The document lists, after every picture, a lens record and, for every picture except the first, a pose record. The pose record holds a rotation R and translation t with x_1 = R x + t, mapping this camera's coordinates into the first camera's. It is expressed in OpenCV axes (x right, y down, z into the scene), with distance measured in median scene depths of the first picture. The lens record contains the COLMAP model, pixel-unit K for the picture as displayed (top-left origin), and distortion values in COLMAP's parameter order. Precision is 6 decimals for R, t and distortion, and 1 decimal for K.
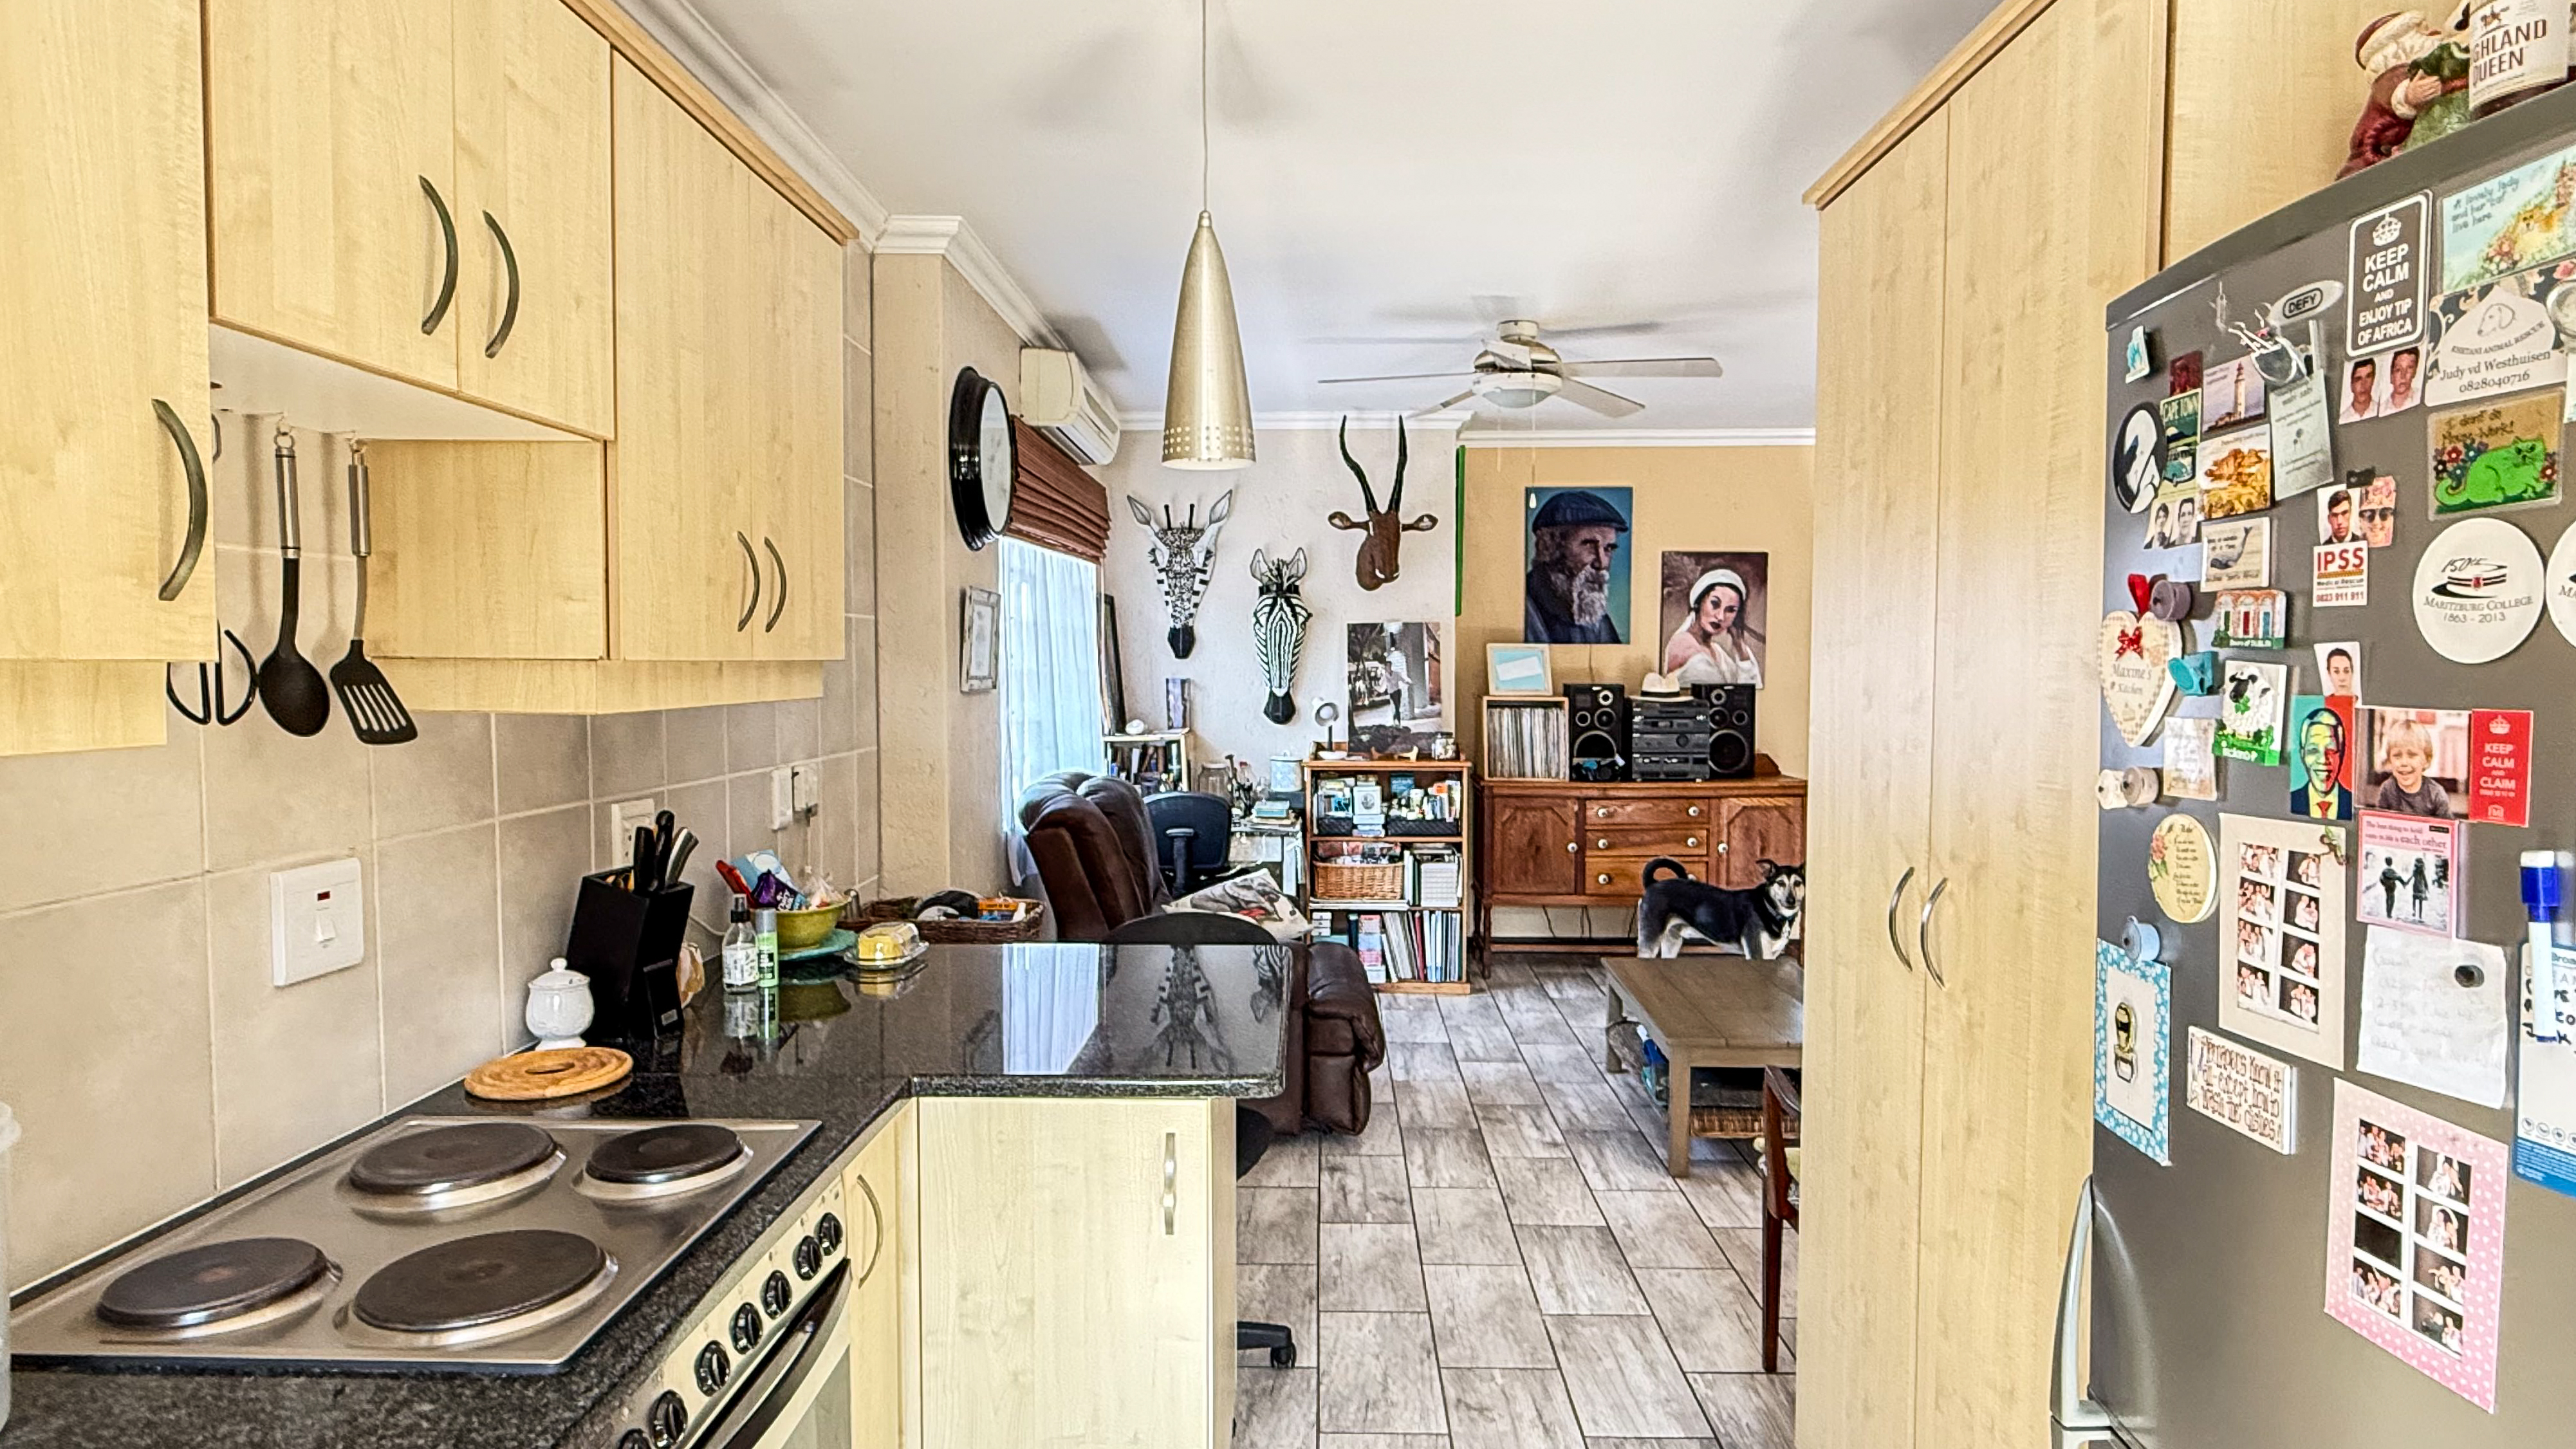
lens RADIAL K [[1396.2, 0, 1291.6], [0, 1396.2, 724.1], [0, 0, 1]] dist [0.000093, -0.000549]
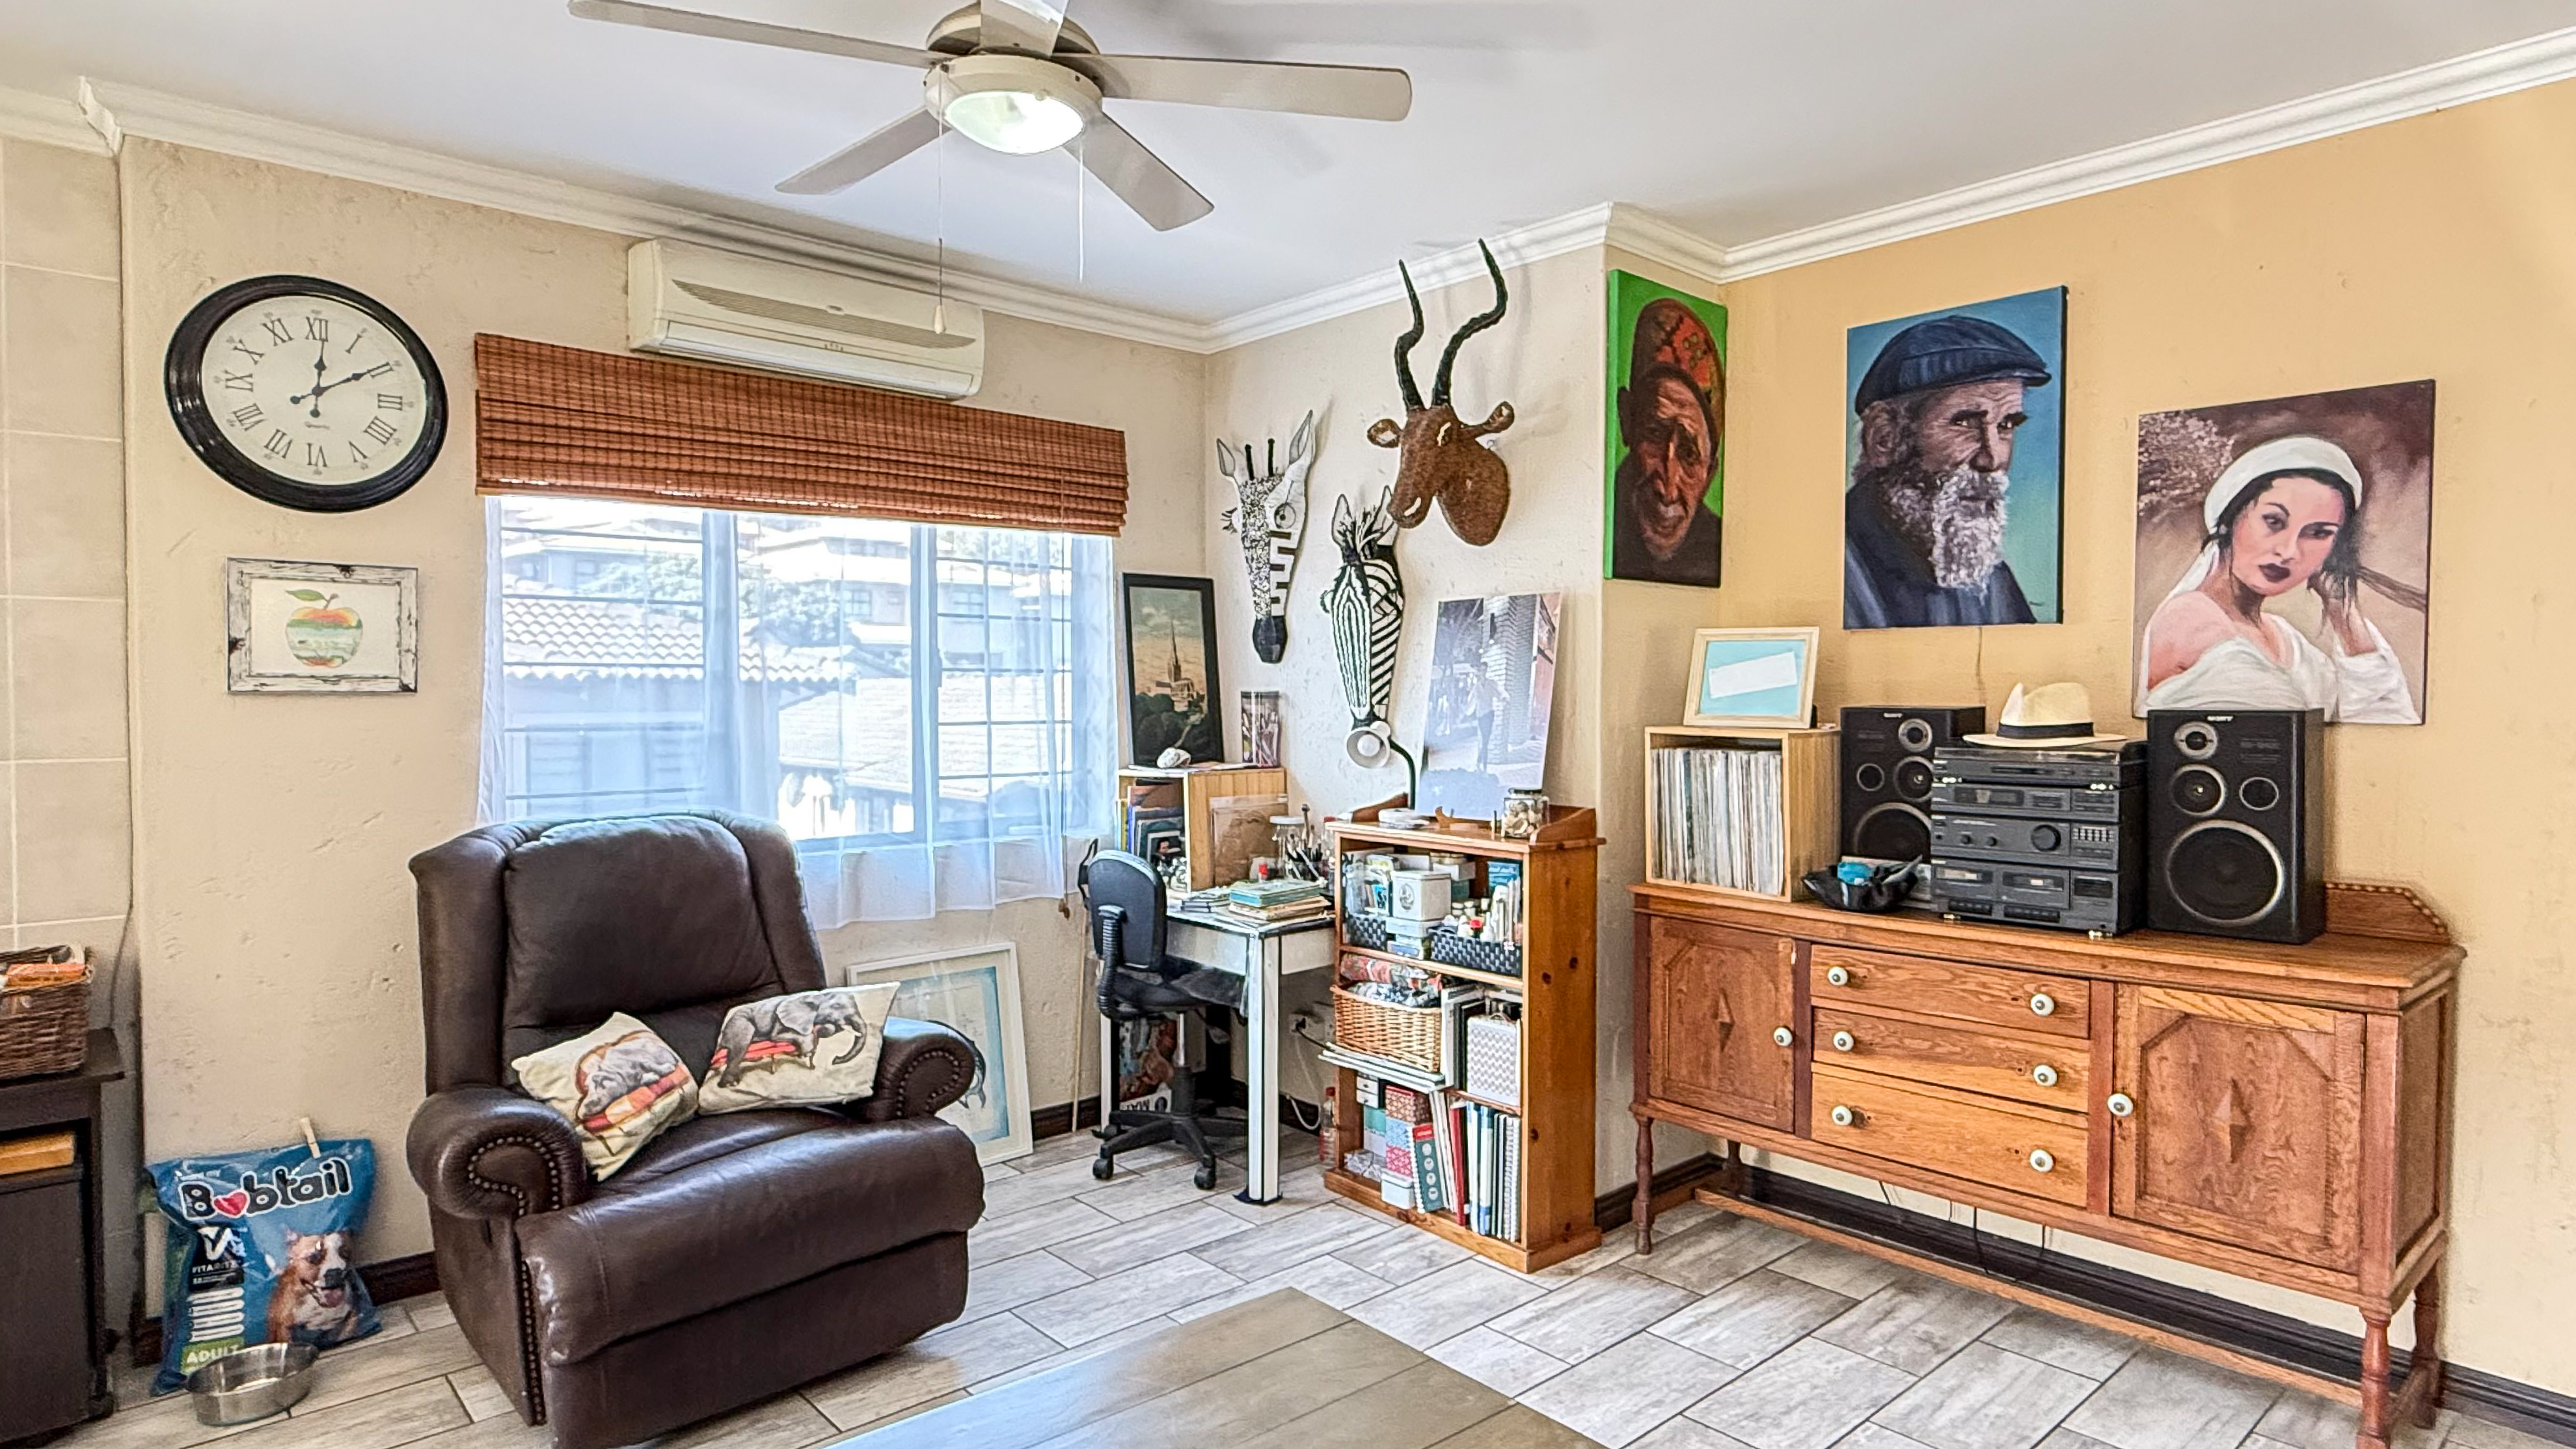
lens RADIAL K [[1396.3, 0, 1300.2], [0, 1396.3, 723.7], [0, 0, 1]] dist [0.000093, -0.000549]
pose [[0.687674, 0.018801, -0.725776, 0.413943], [-0.036129, 0.999312, -0.008345, -0.010991], [0.725120, 0.031960, 0.687880, 0.505400]]
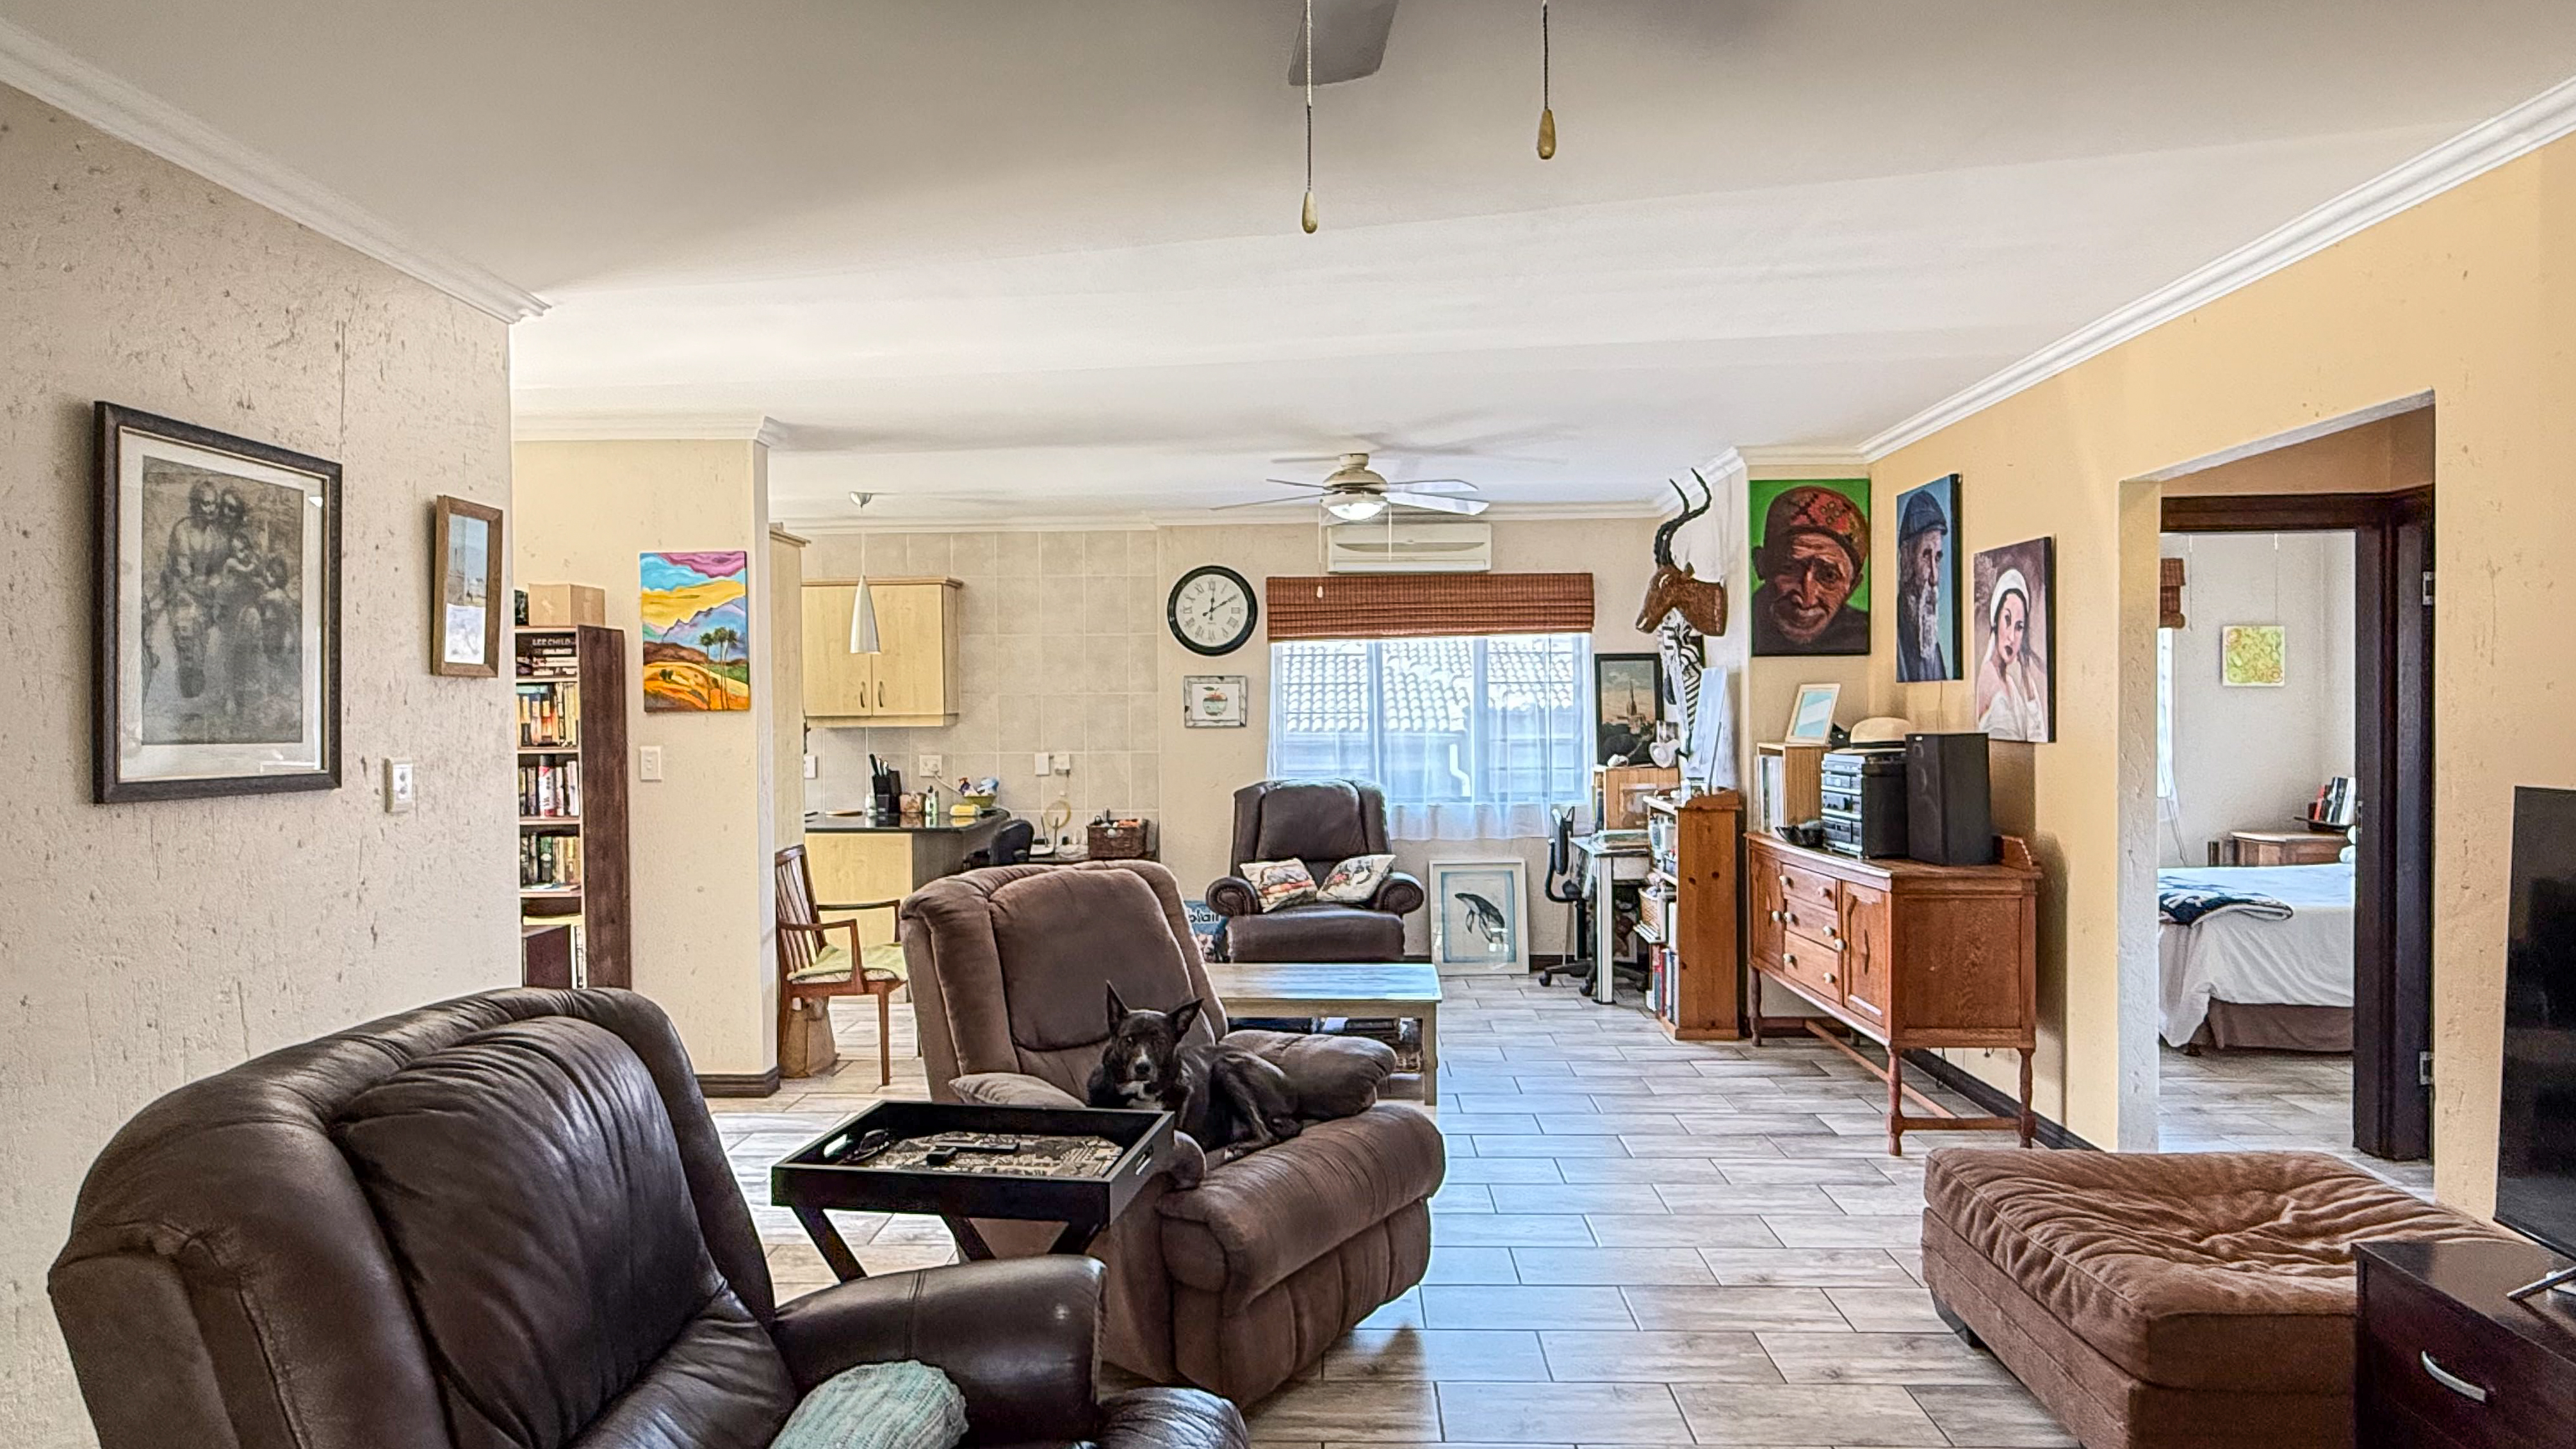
lens RADIAL K [[1396.4, 0, 1306.0], [0, 1396.4, 723.3], [0, 0, 1]] dist [0.000093, -0.000549]
pose [[0.001723, 0.005832, -0.999982, 1.016541], [-0.037471, 0.999281, 0.005763, -0.025344], [0.999296, 0.037461, 0.001940, 0.657788]]
